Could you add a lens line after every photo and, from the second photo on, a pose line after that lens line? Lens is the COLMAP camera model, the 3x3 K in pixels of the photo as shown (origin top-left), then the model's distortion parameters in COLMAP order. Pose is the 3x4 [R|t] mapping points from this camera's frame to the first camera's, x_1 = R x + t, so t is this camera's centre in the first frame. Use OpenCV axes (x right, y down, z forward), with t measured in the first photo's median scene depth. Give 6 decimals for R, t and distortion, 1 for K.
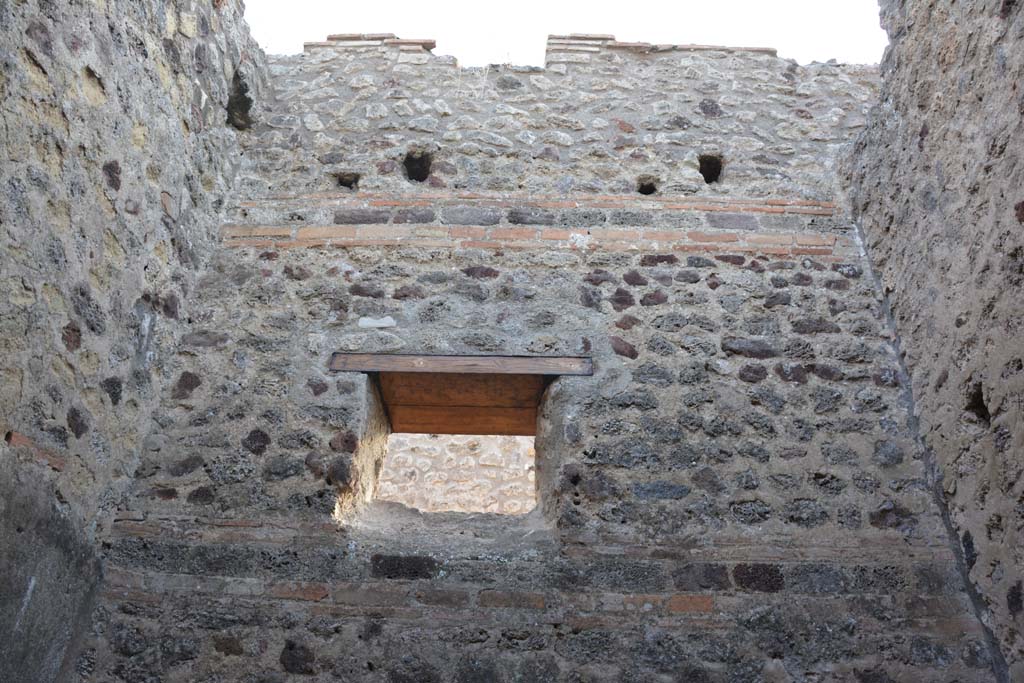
lens RADIAL K [[796.3, 0, 512.3], [0, 796.3, 346.3], [0, 0, 1]] dist [-0.160843, 0.116963]
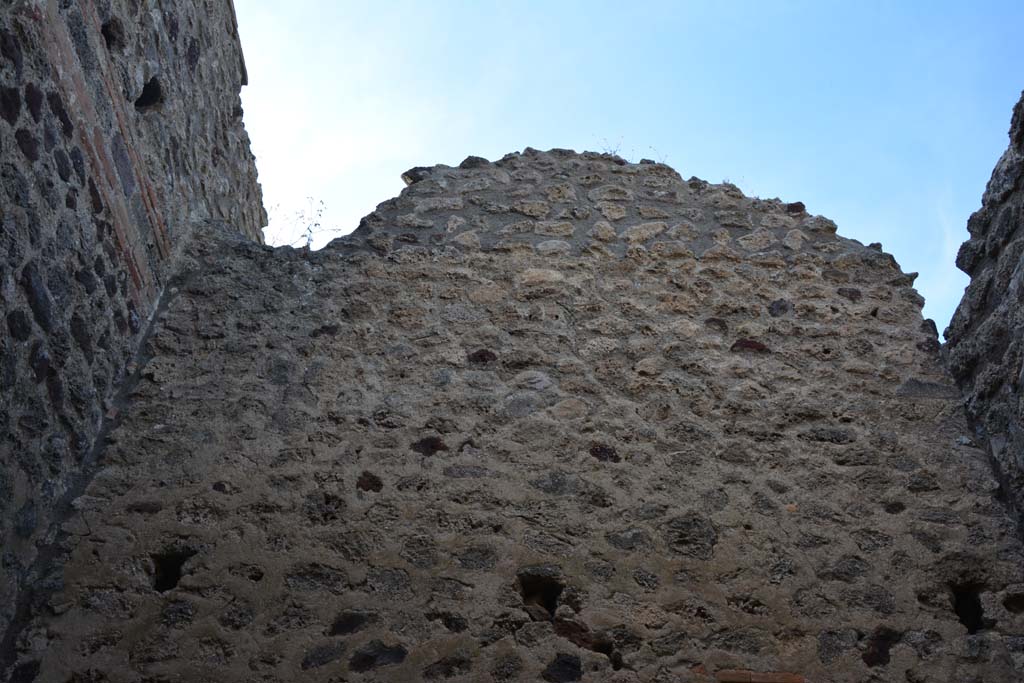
lens RADIAL K [[913.0, 0, 515.2], [0, 913.0, 343.3], [0, 0, 1]] dist [-0.082139, 0.116325]
pose [[-0.030817, 0.678406, 0.734040, -0.308016], [-0.623796, 0.560762, -0.544449, 0.209998], [-0.780980, -0.474670, 0.405906, 0.288000]]
